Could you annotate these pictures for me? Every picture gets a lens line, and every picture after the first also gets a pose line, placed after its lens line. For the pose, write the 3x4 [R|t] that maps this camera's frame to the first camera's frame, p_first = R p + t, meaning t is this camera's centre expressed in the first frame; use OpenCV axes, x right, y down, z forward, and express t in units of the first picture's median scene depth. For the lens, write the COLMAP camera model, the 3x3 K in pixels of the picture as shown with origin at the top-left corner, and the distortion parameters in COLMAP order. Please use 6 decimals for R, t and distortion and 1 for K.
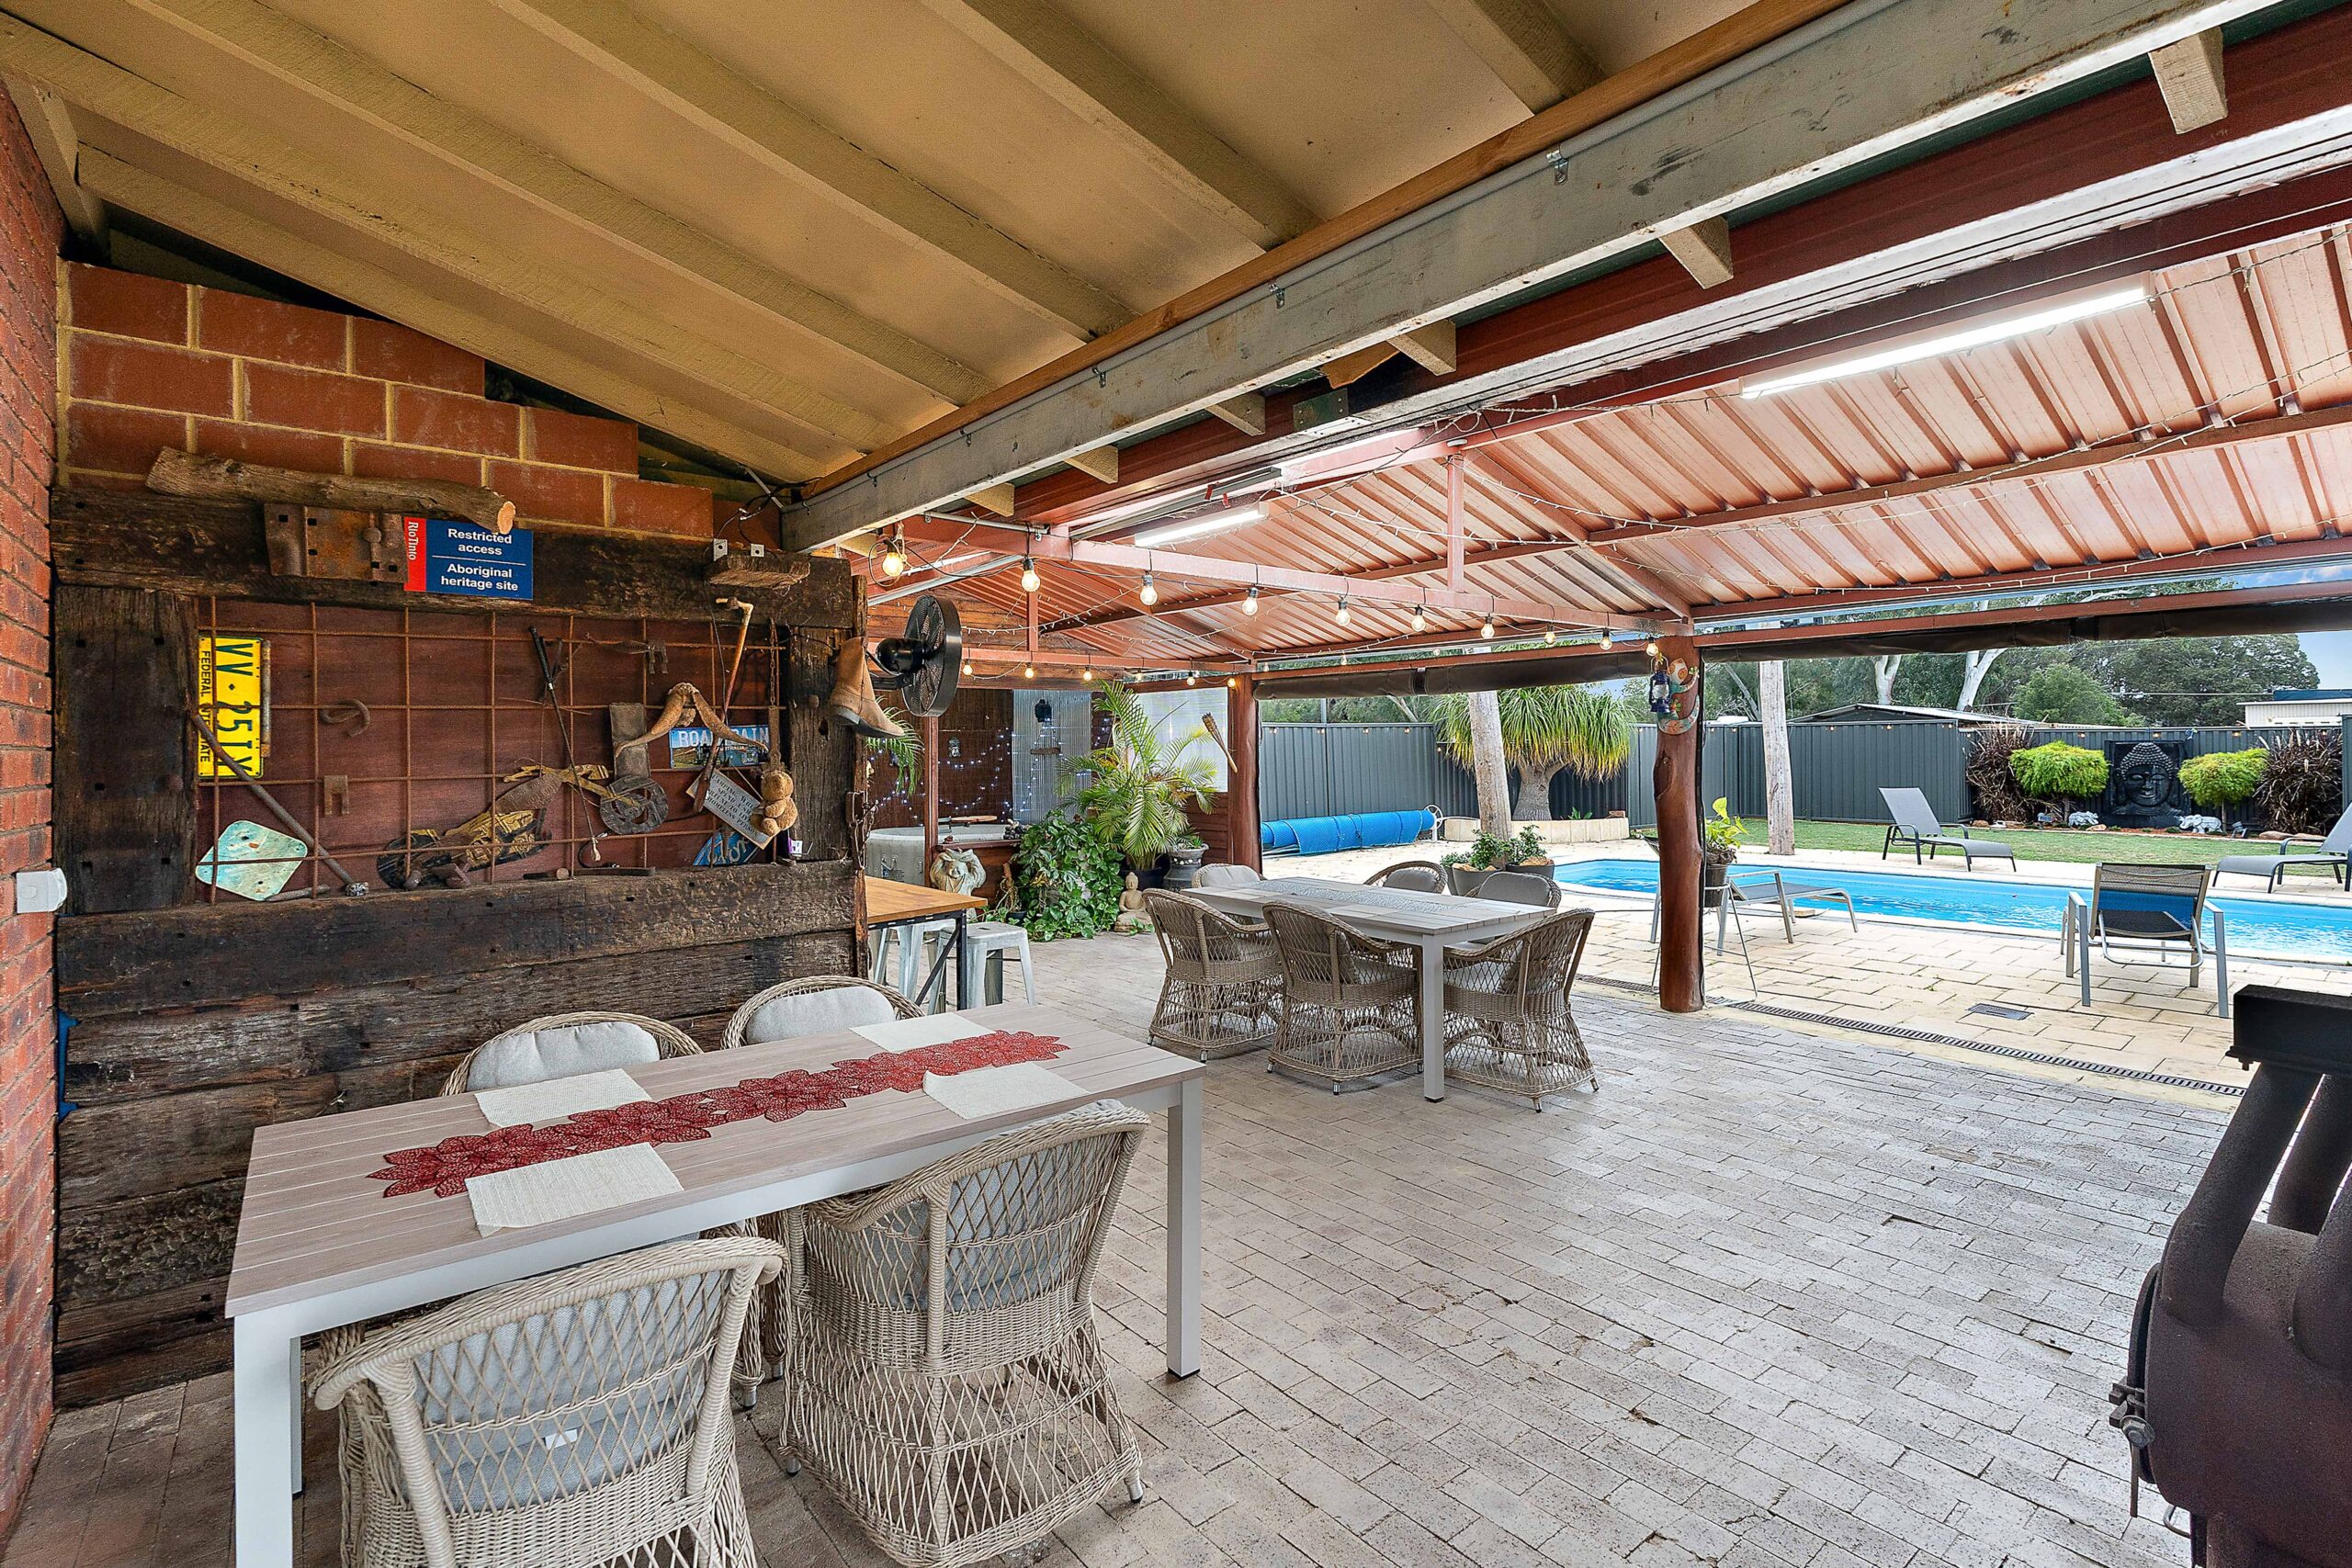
lens RADIAL K [[1076.3, 0, 1183.9], [0, 1076.3, 750.0], [0, 0, 1]] dist [-0.002135, -0.000302]
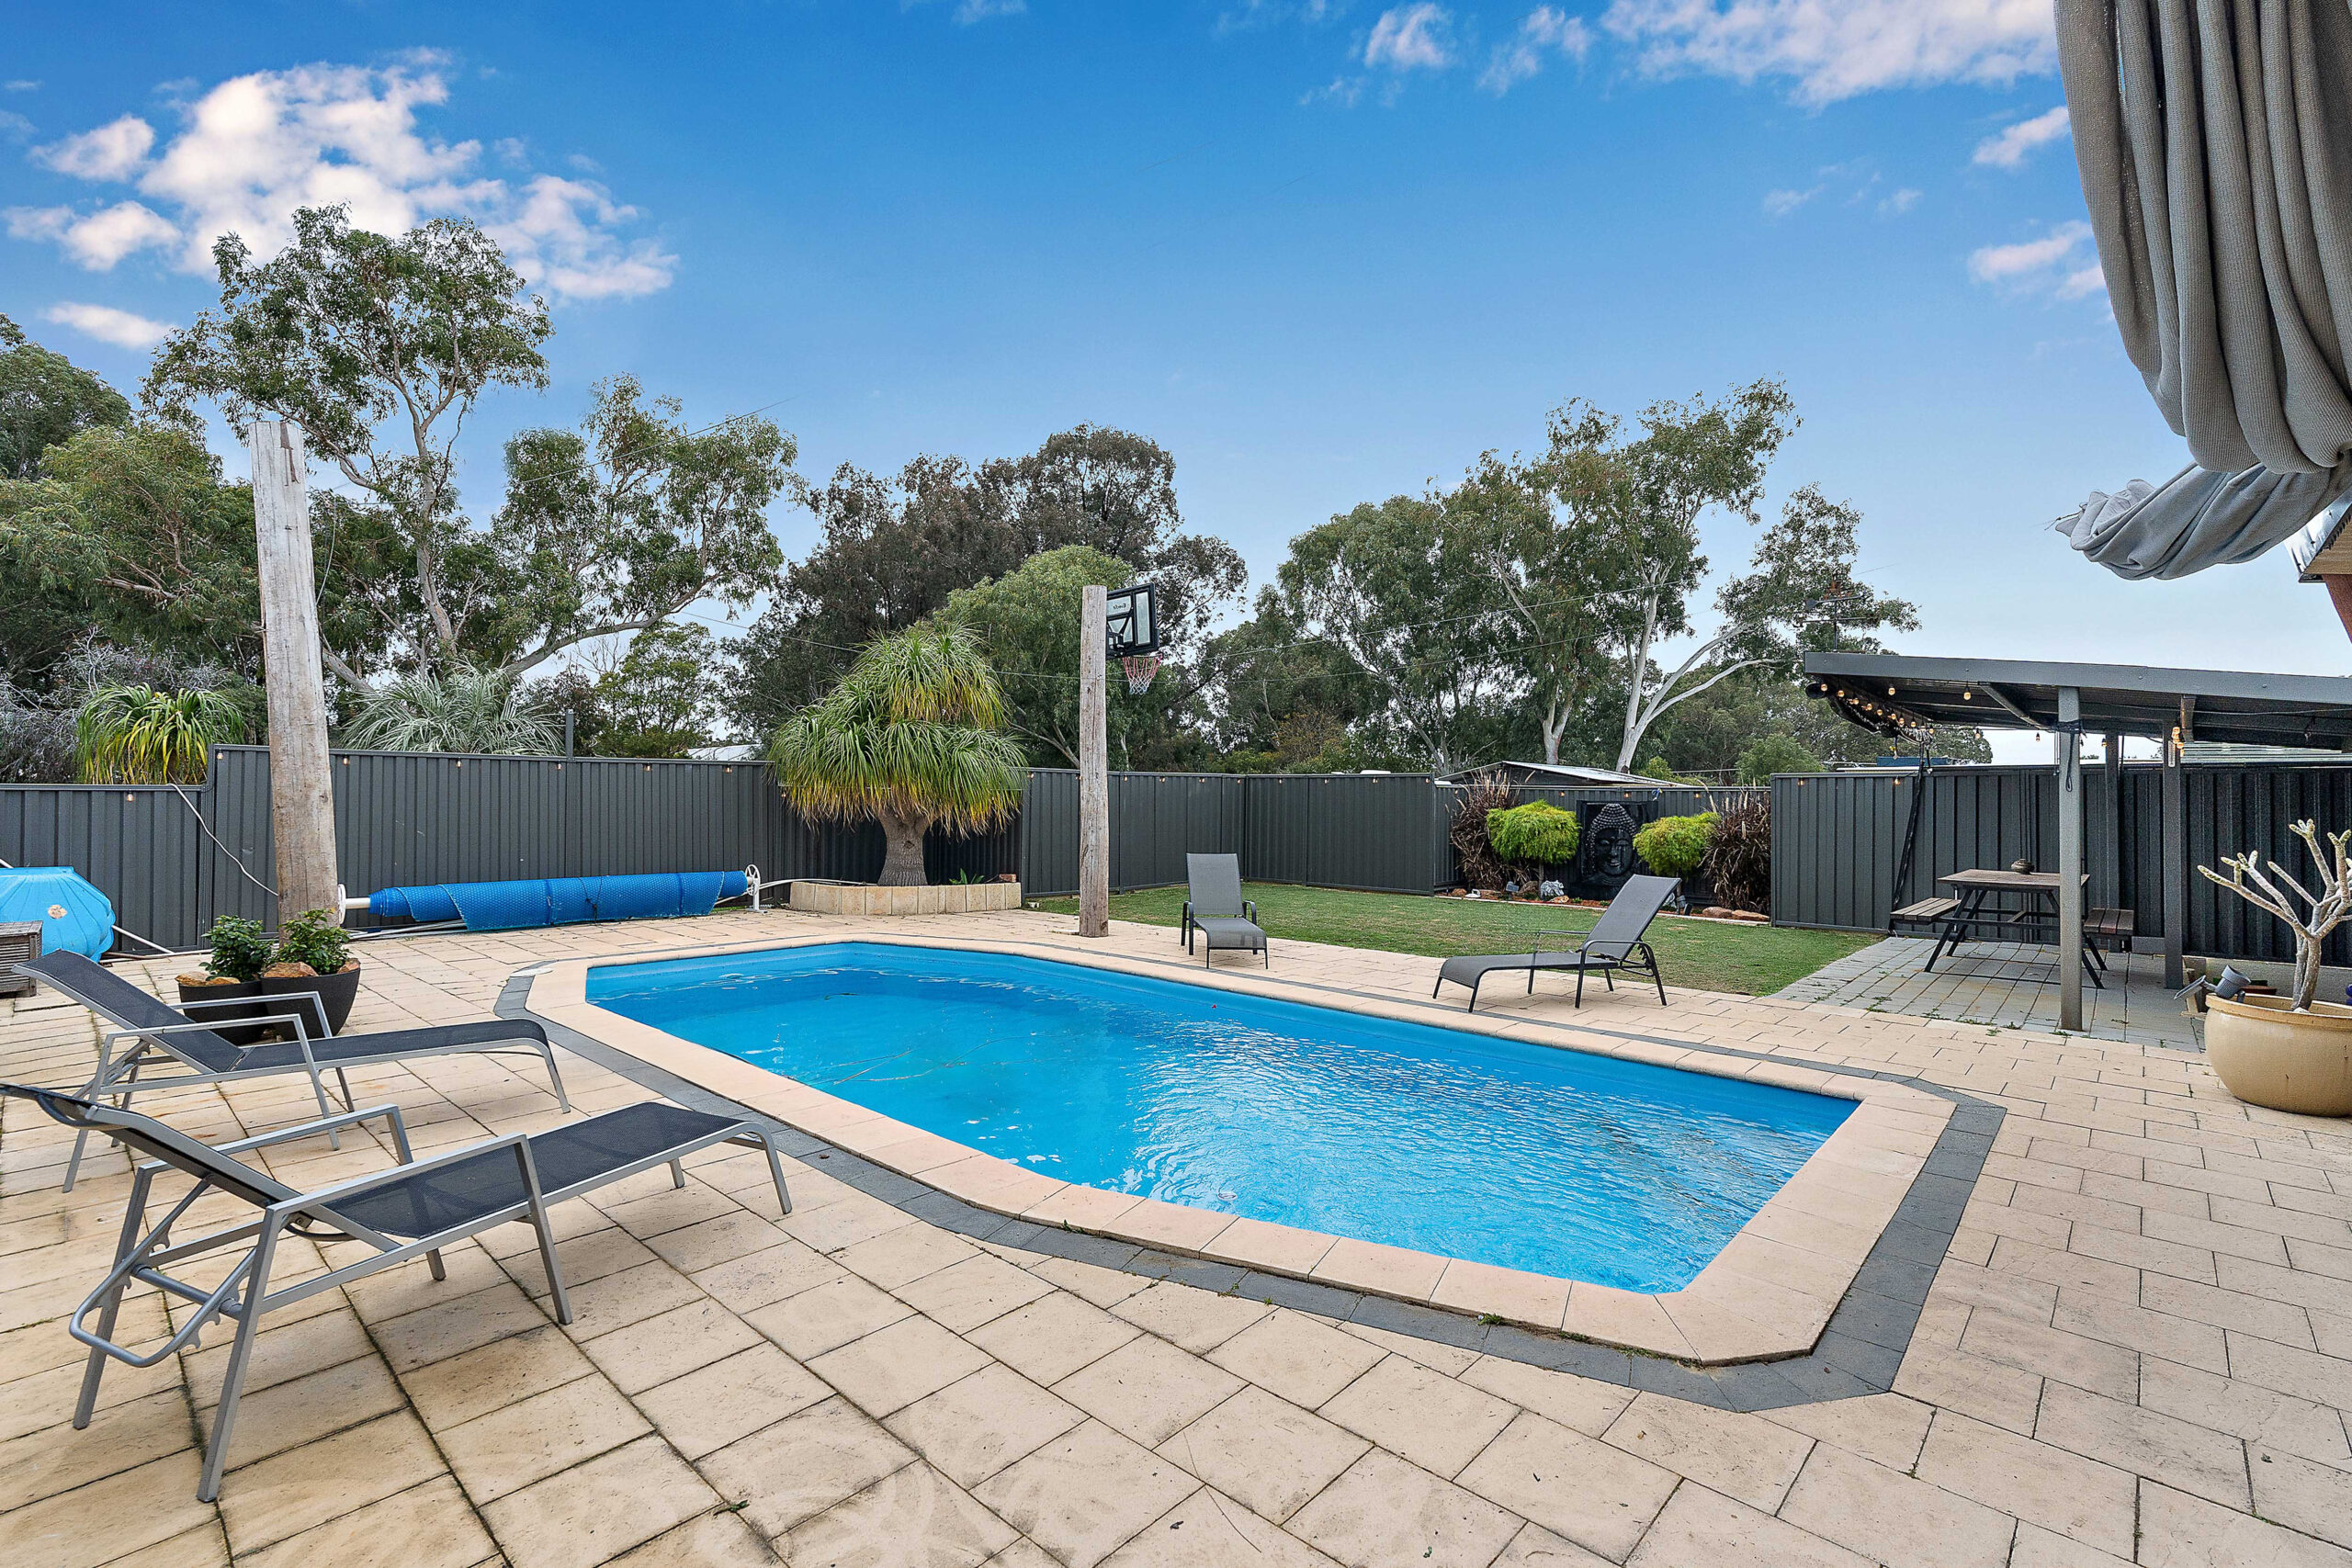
lens RADIAL K [[1053.1, 0, 1171.8], [0, 1053.1, 791.5], [0, 0, 1]] dist [-0.002113, -0.000345]
pose [[0.992264, 0.019810, 0.122554, 0.429162], [-0.018675, 0.999771, -0.010405, -0.000862], [-0.122732, 0.008036, 0.992407, 0.185606]]
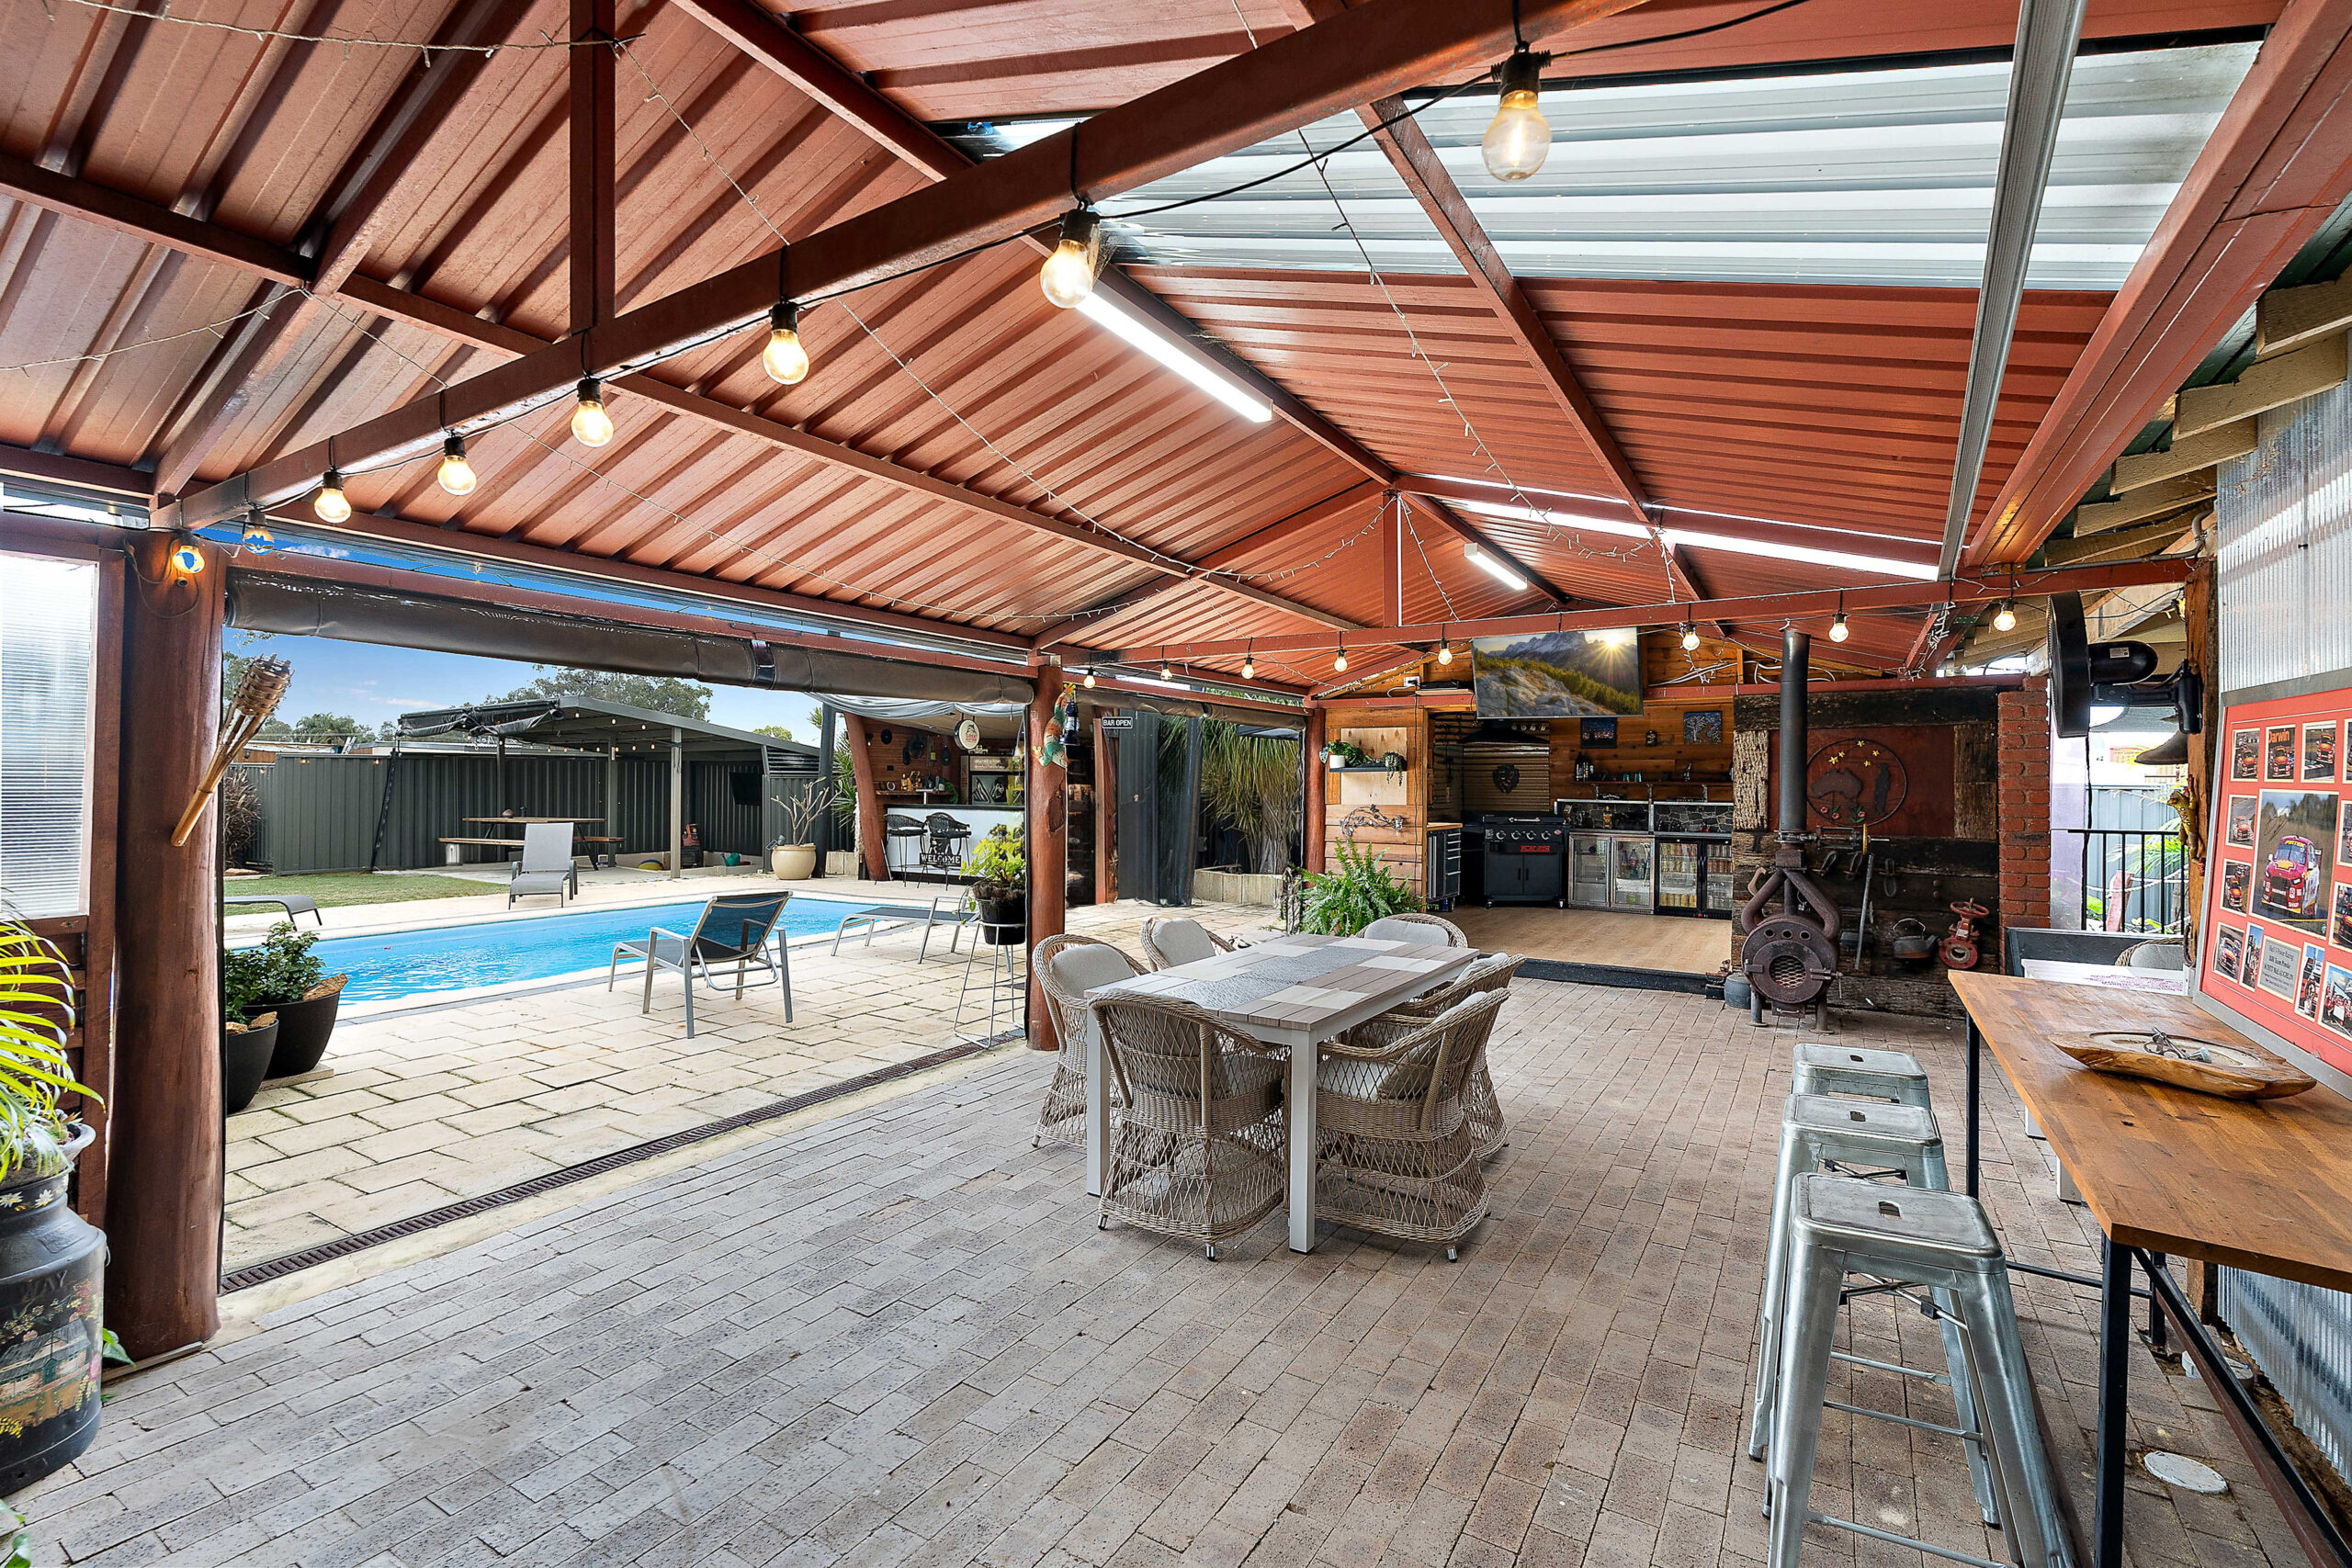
lens RADIAL K [[1053.1, 0, 1171.8], [0, 1053.1, 791.5], [0, 0, 1]] dist [-0.002113, -0.000345]
pose [[-0.316854, 0.000934, 0.948474, -0.170023], [0.000406, 1.000000, -0.000850, 0.005078], [-0.948474, 0.000116, -0.316854, 0.425507]]
